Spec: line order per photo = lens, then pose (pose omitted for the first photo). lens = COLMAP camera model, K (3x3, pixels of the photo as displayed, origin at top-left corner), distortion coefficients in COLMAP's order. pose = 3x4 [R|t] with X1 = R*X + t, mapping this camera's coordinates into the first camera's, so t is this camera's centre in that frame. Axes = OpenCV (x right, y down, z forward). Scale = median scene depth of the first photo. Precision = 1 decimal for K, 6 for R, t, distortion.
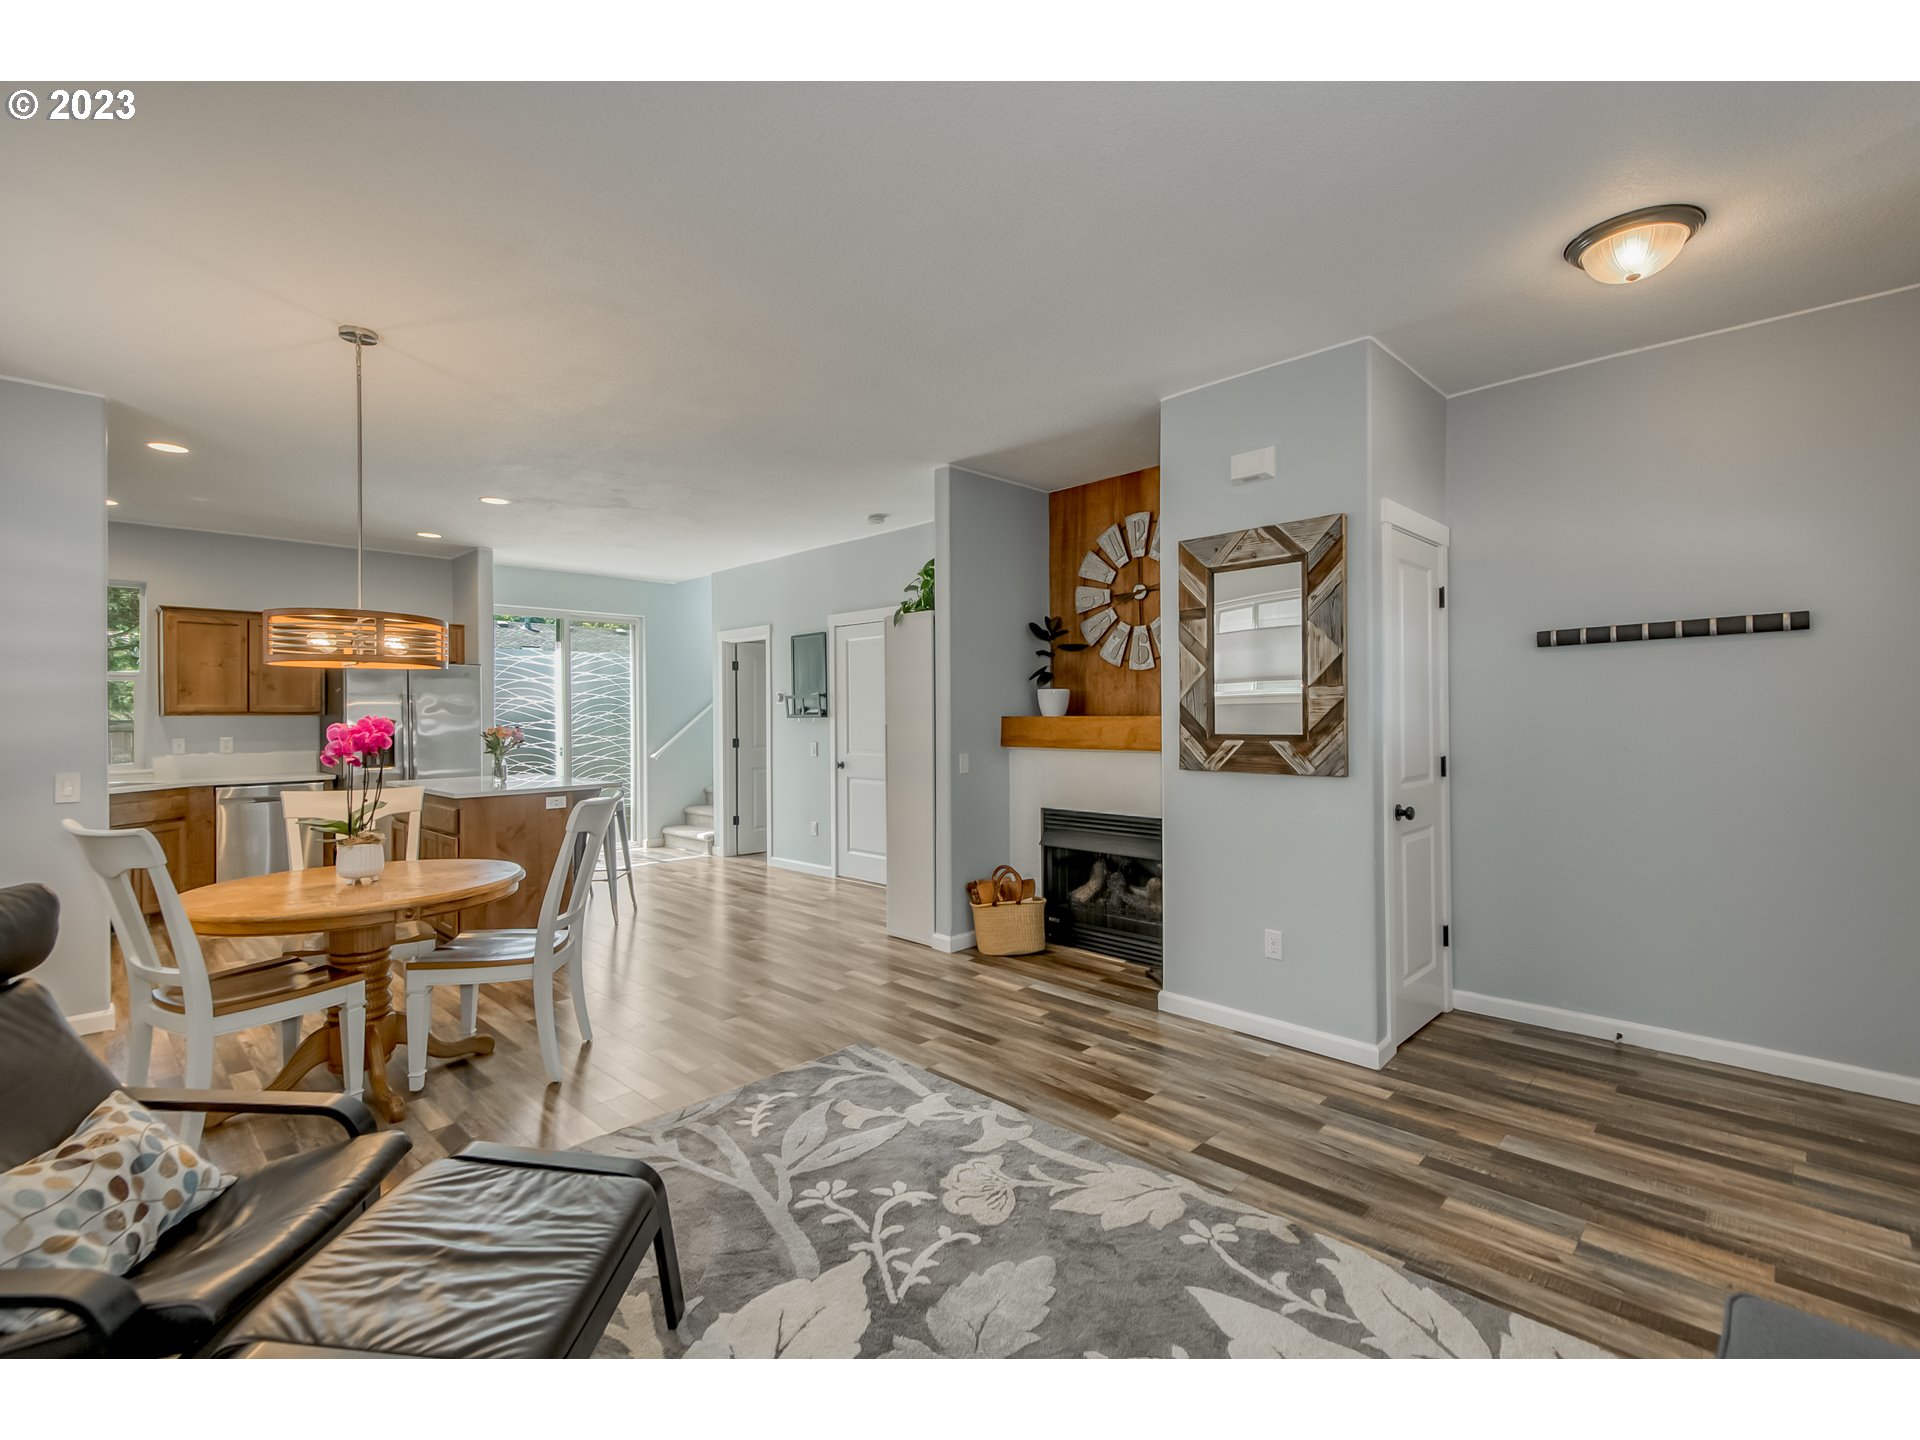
lens RADIAL K [[871.5, 0, 957.6], [0, 871.5, 712.6], [0, 0, 1]] dist [0.015187, -0.004264]
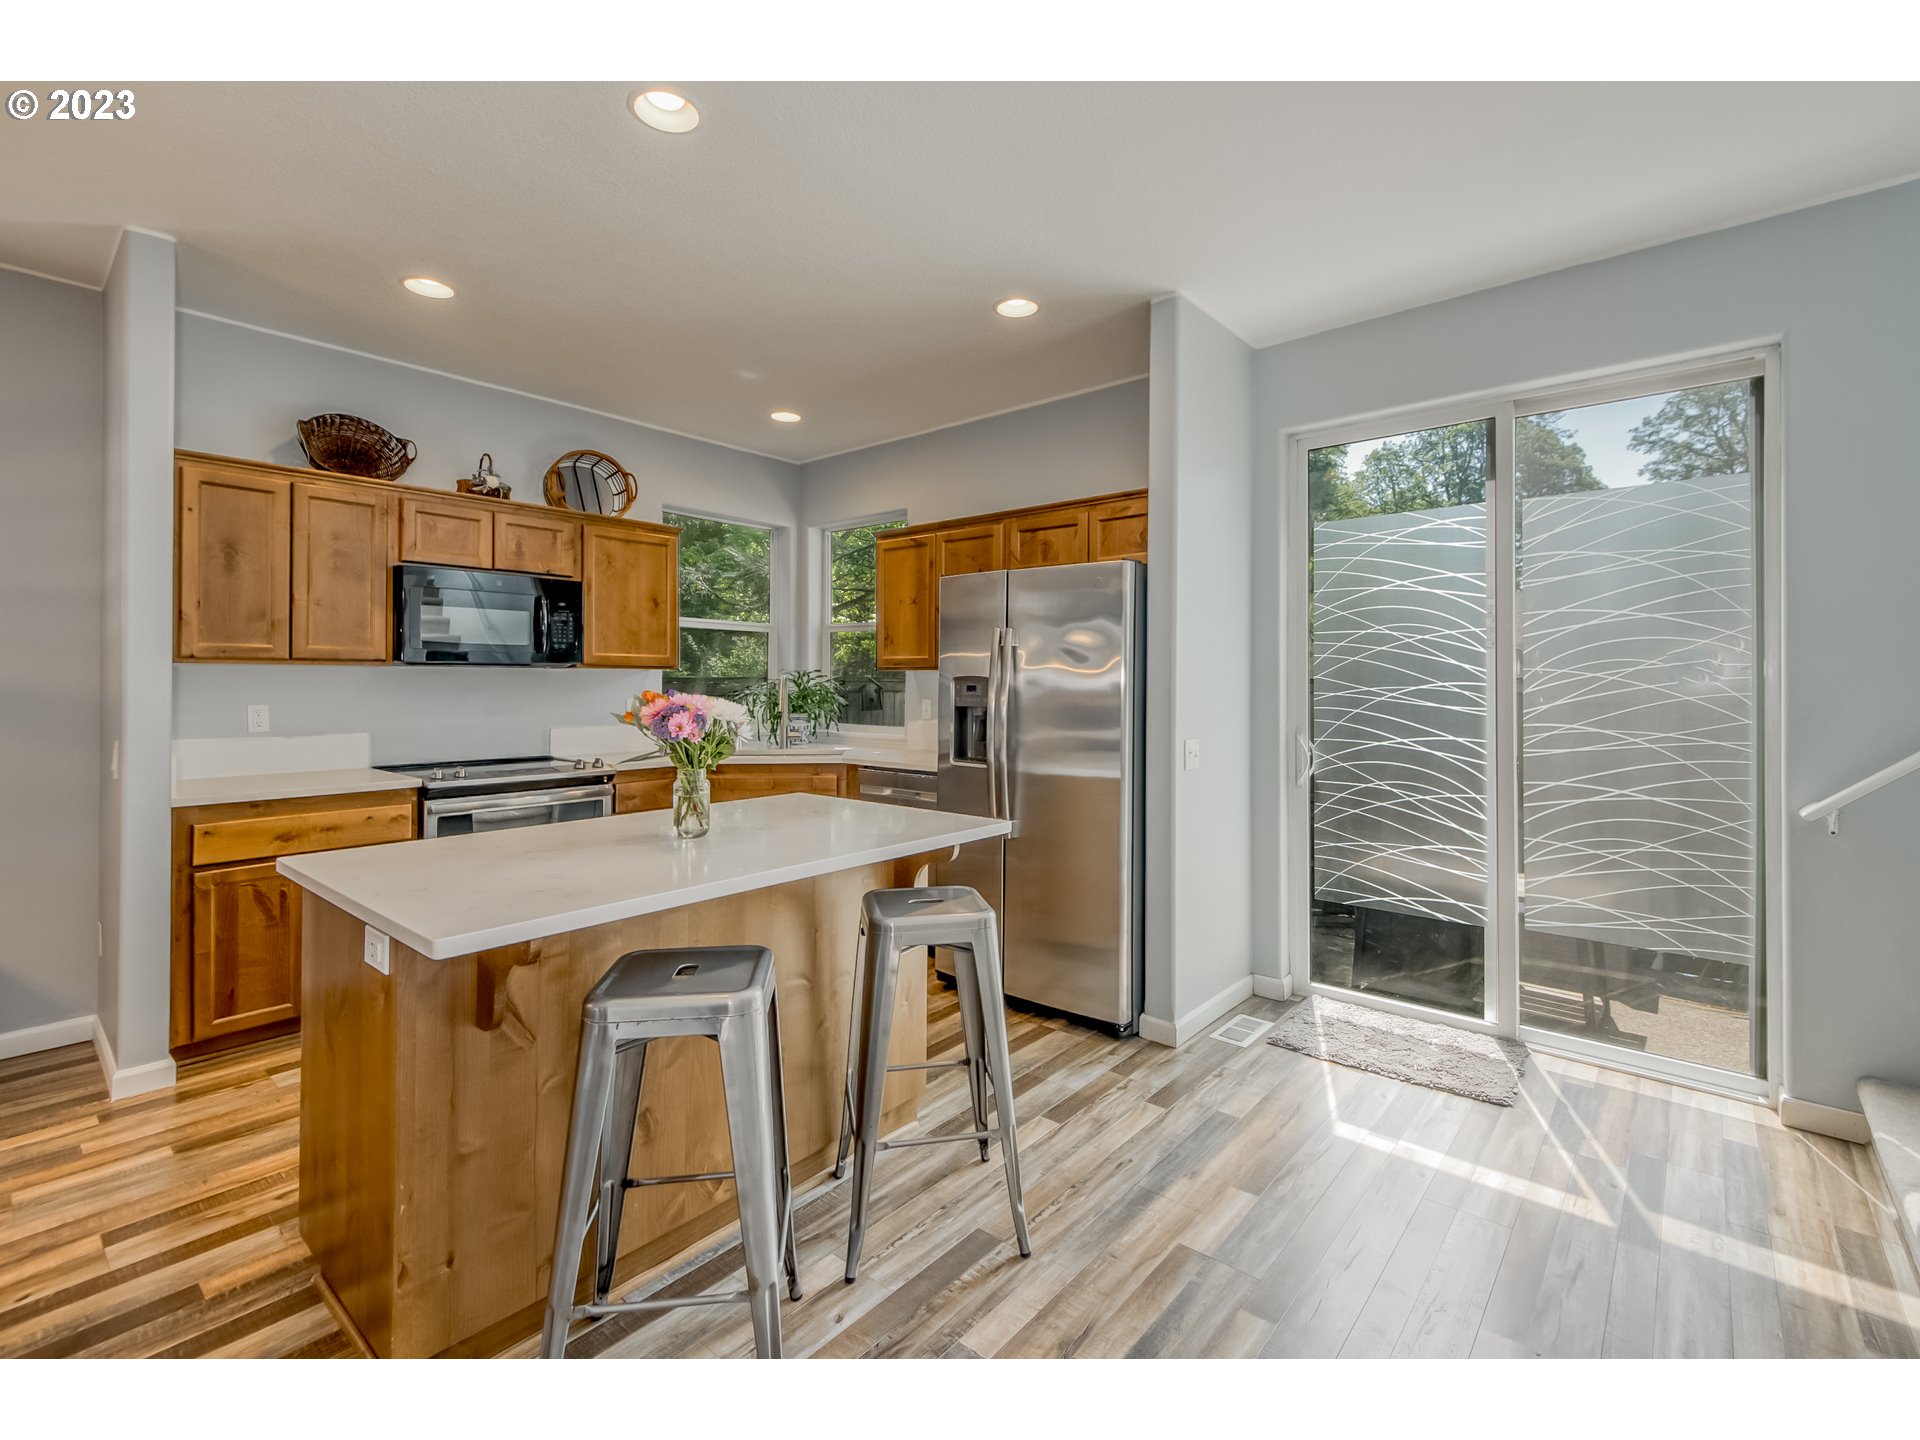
lens RADIAL K [[871.5, 0, 959.3], [0, 871.5, 680.4], [0, 0, 1]] dist [0.015187, -0.004264]
pose [[0.057898, 0.002248, -0.998320, -0.075216], [-0.002755, 0.999994, 0.002092, 0.006936], [0.998319, 0.002629, 0.057904, 0.705085]]
